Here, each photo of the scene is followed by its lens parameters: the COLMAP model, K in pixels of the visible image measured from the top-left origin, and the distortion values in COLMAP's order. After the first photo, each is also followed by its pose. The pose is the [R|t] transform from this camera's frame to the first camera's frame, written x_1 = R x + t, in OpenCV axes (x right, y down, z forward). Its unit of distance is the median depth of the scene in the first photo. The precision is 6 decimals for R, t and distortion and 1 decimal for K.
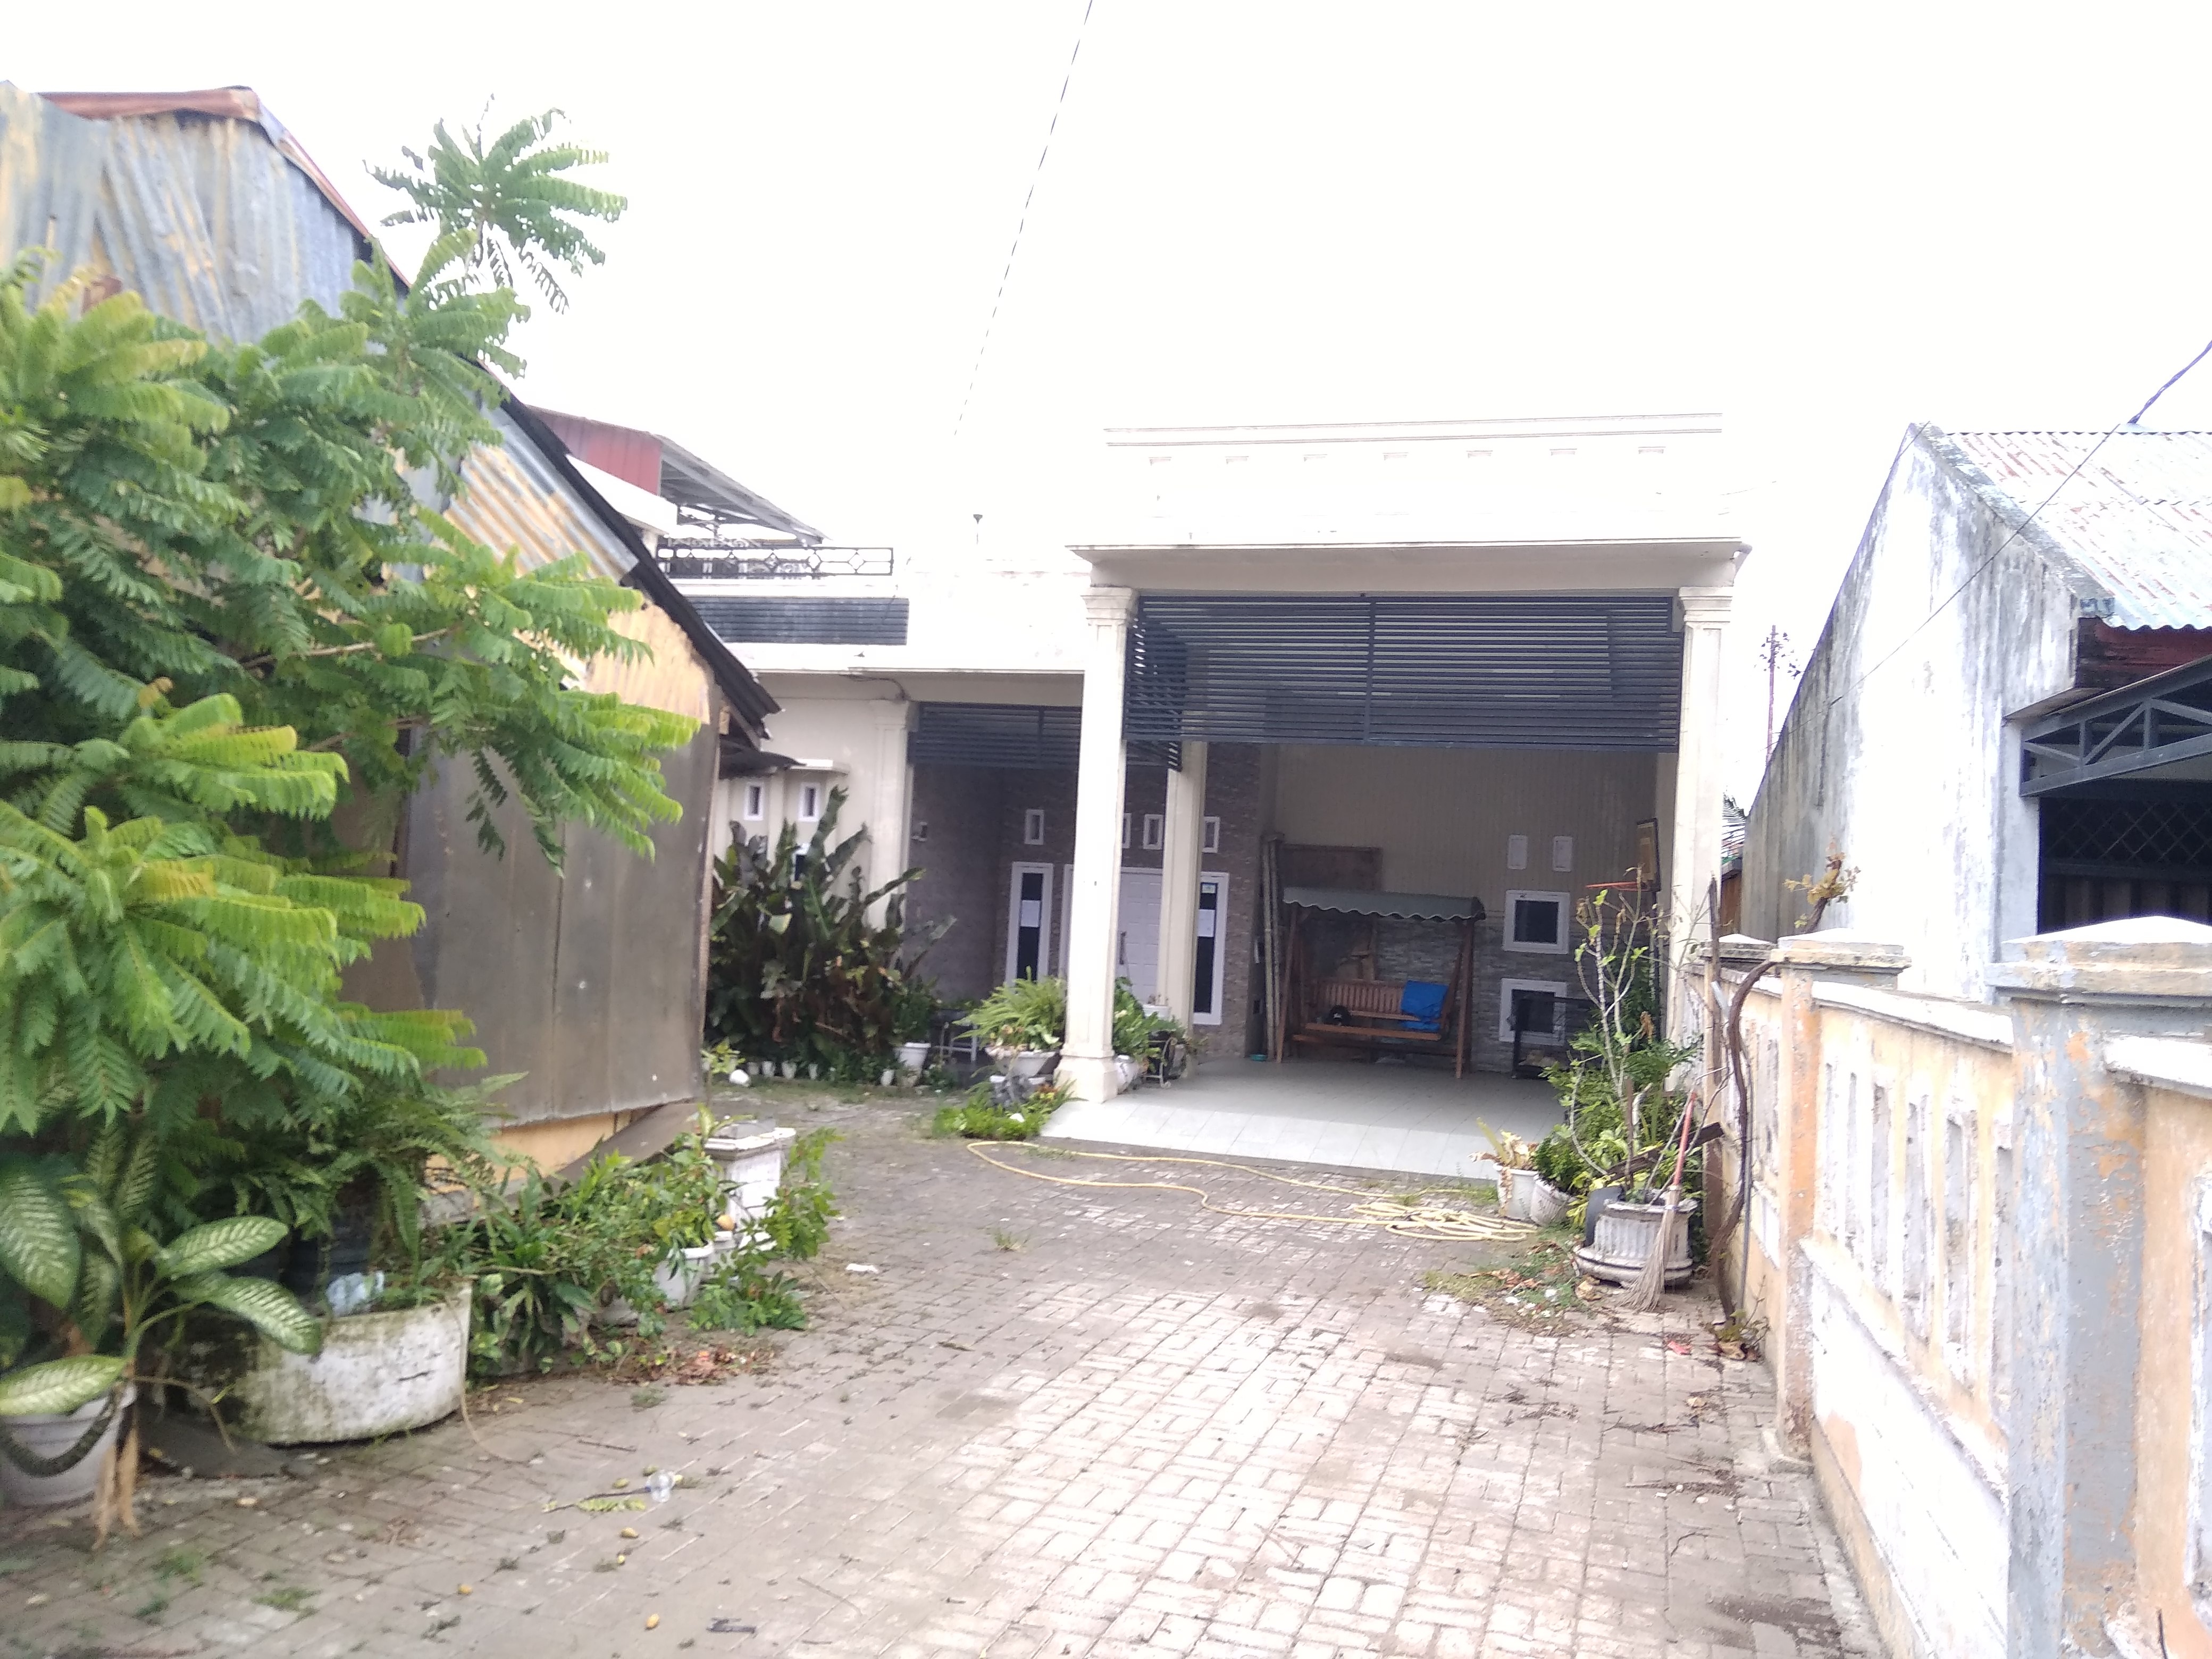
lens RADIAL K [[1930.7, 0, 1144.4], [0, 1930.7, 818.1], [0, 0, 1]] dist [0.086318, 0.008318]
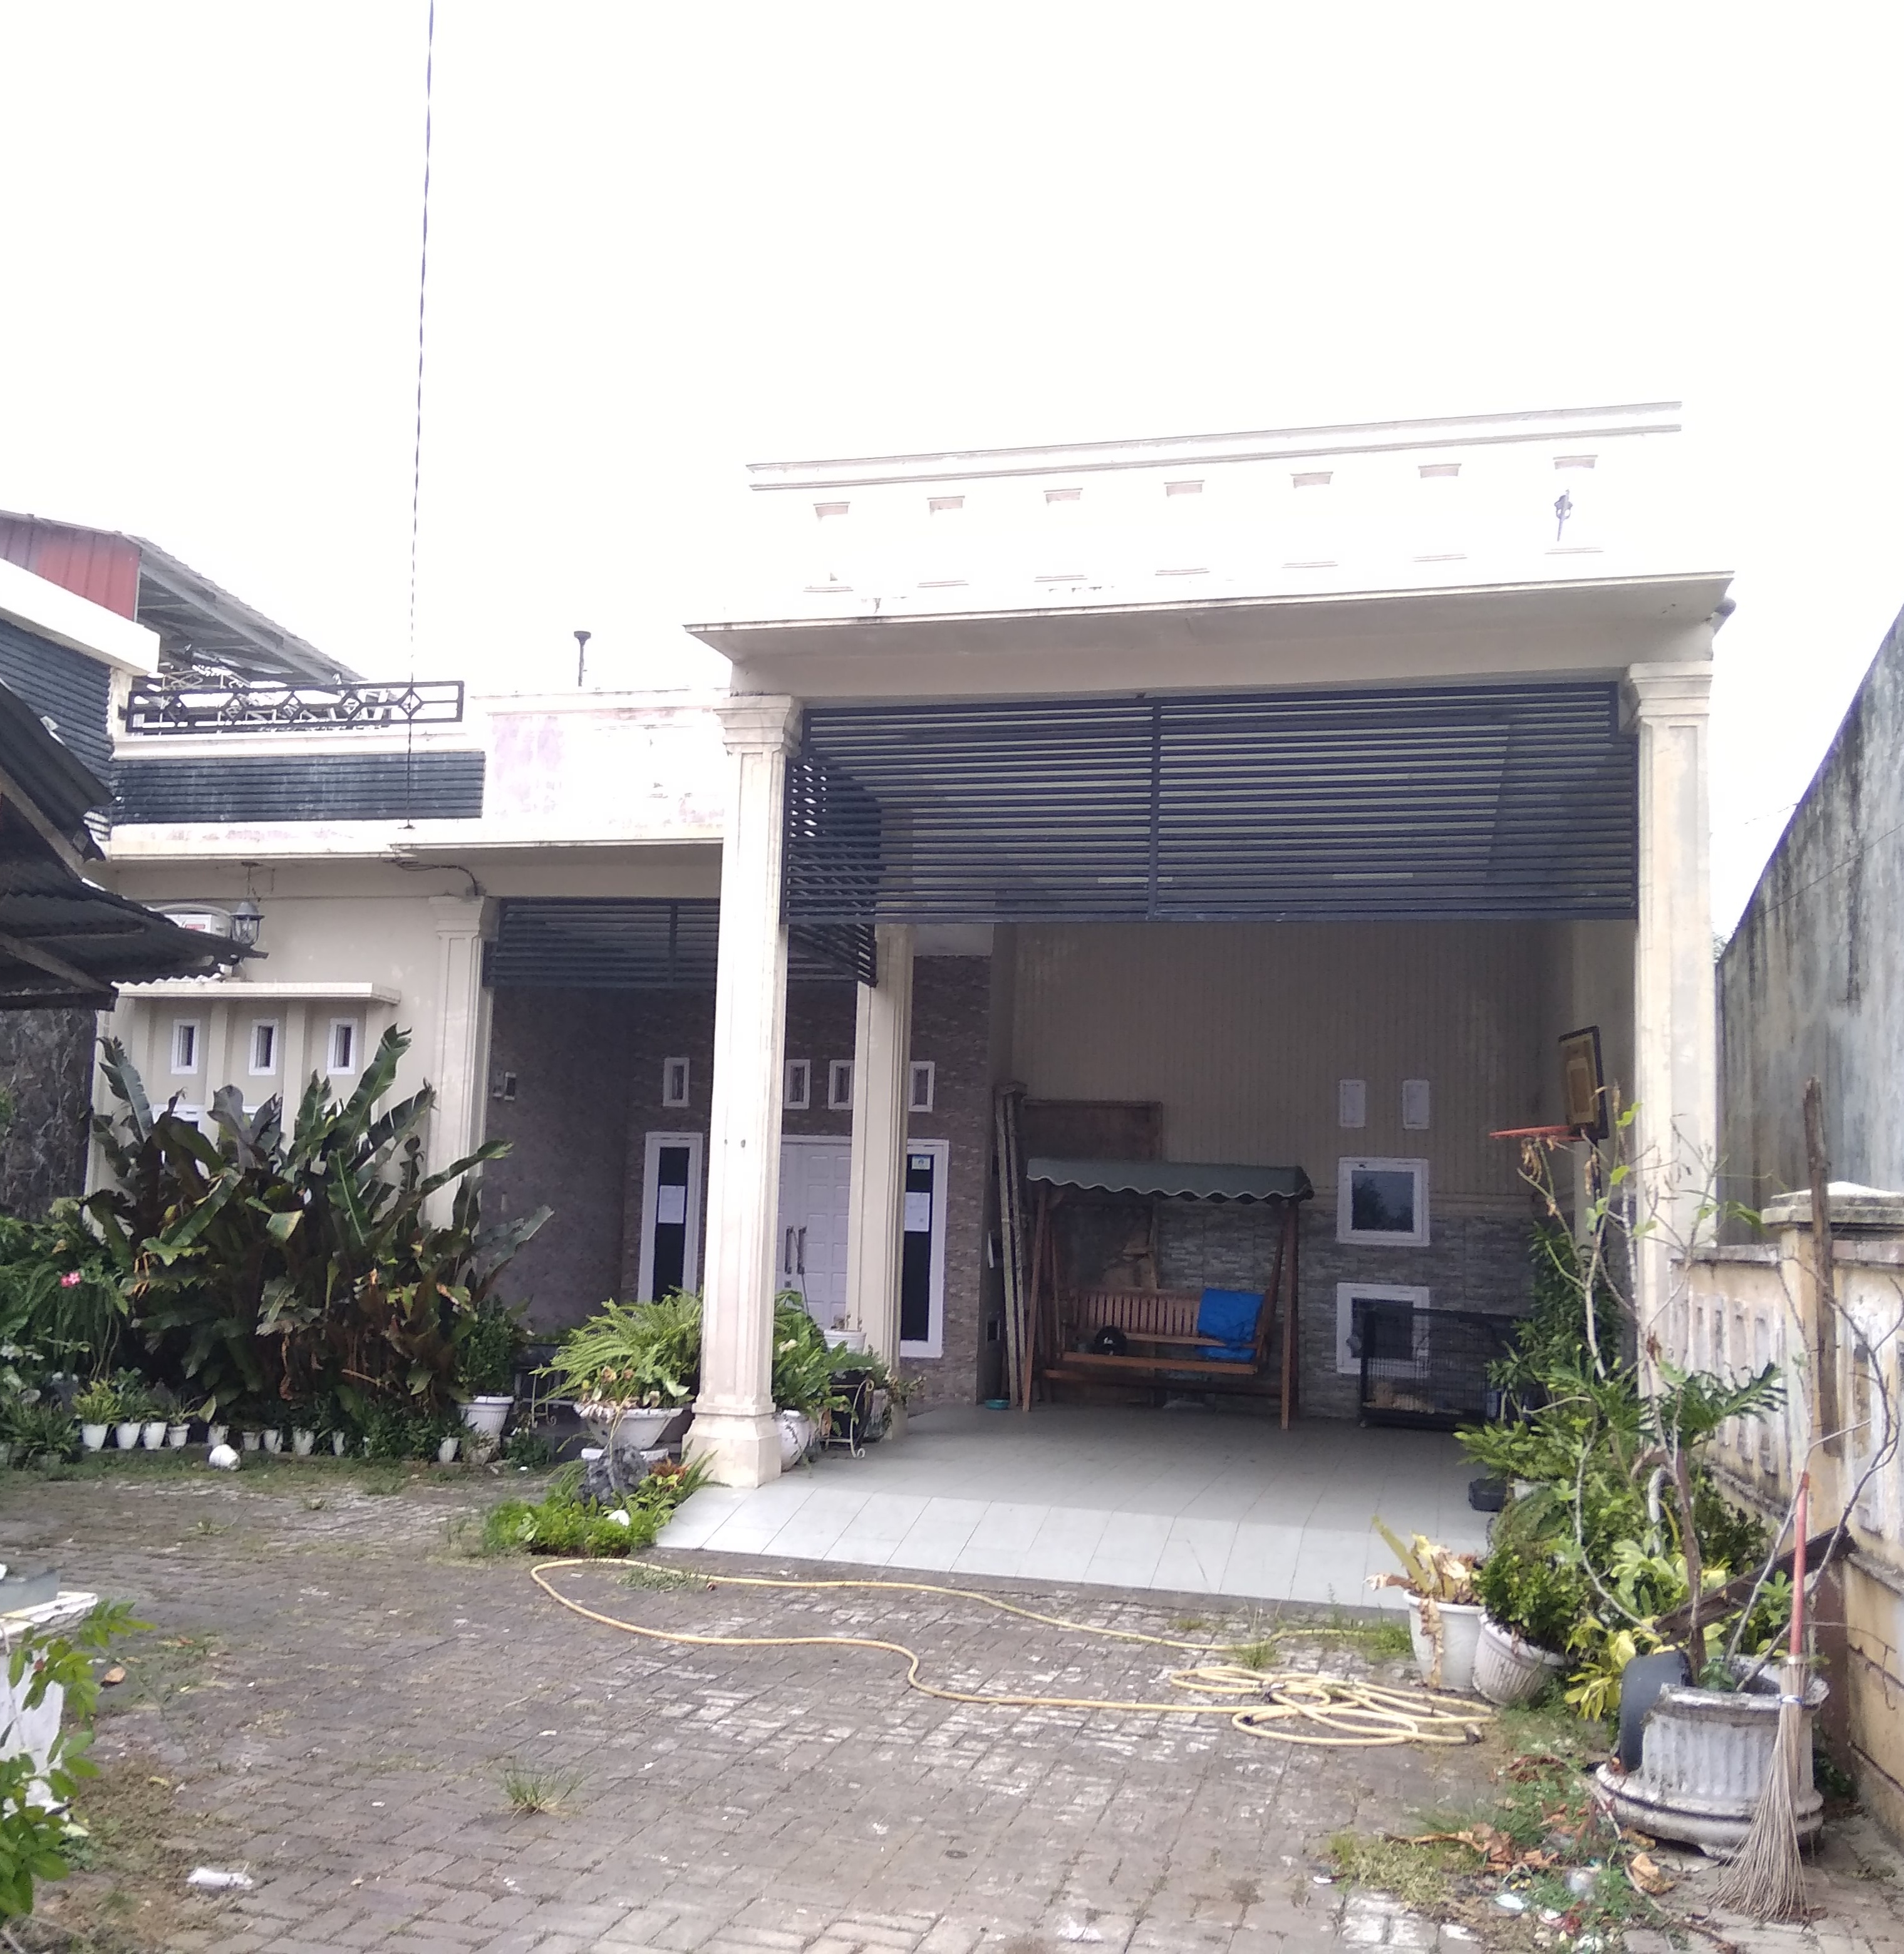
lens RADIAL K [[2181.1, 0, 912.2], [0, 2181.1, 940.8], [0, 0, 1]] dist [0.071563, 0.000000]
pose [[0.999515, -0.016907, 0.026164, 0.013199], [0.018963, 0.996578, -0.080451, 0.025045], [-0.024715, 0.080908, 0.996415, 0.249851]]
